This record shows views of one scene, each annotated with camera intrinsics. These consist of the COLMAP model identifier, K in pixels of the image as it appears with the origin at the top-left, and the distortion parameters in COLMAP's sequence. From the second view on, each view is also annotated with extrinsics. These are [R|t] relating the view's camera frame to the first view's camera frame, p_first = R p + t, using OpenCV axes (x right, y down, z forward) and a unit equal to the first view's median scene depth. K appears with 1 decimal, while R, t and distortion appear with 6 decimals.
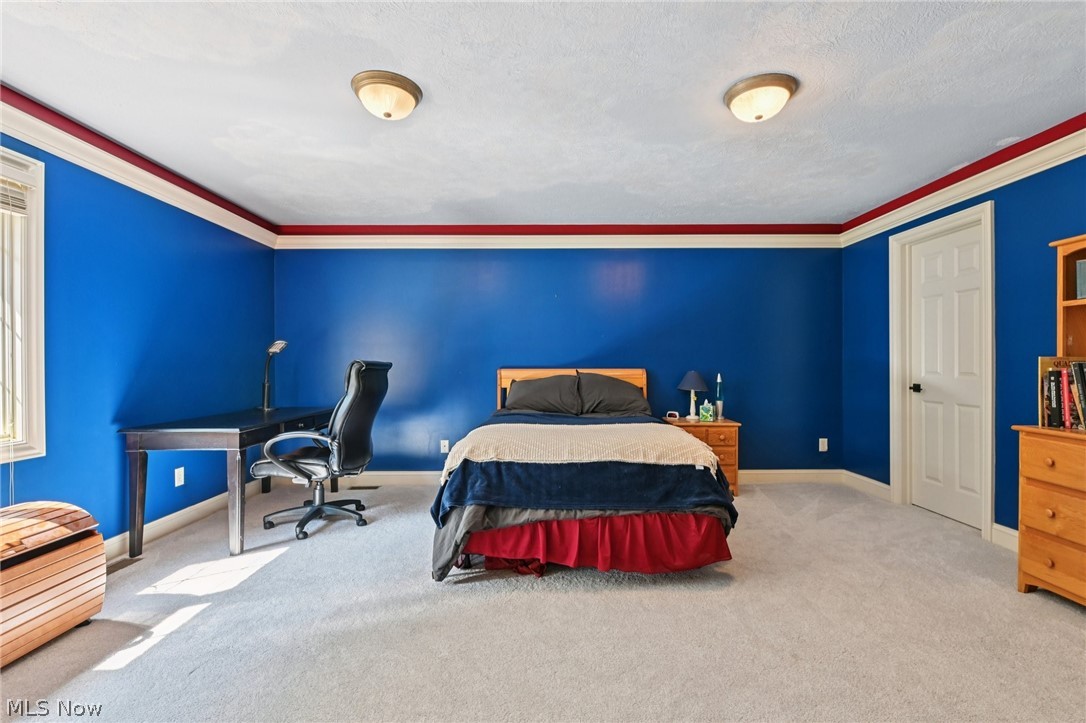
lens RADIAL K [[490.1, 0, 542.9], [0, 490.1, 361.2], [0, 0, 1]] dist [-0.003536, -0.001407]
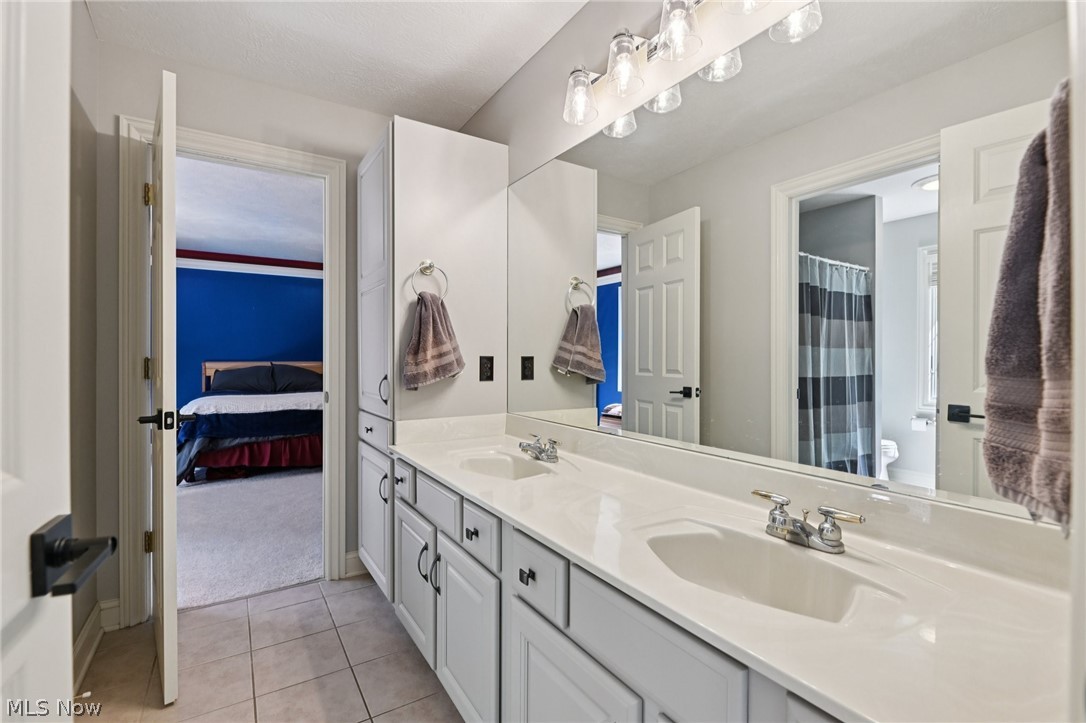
lens RADIAL K [[490.1, 0, 542.2], [0, 490.1, 357.4], [0, 0, 1]] dist [-0.003536, -0.001407]
pose [[0.843340, 0.003632, 0.537368, -0.054554], [-0.002988, 0.999993, -0.002070, 0.008197], [-0.537372, 0.000139, 0.843345, -1.091496]]
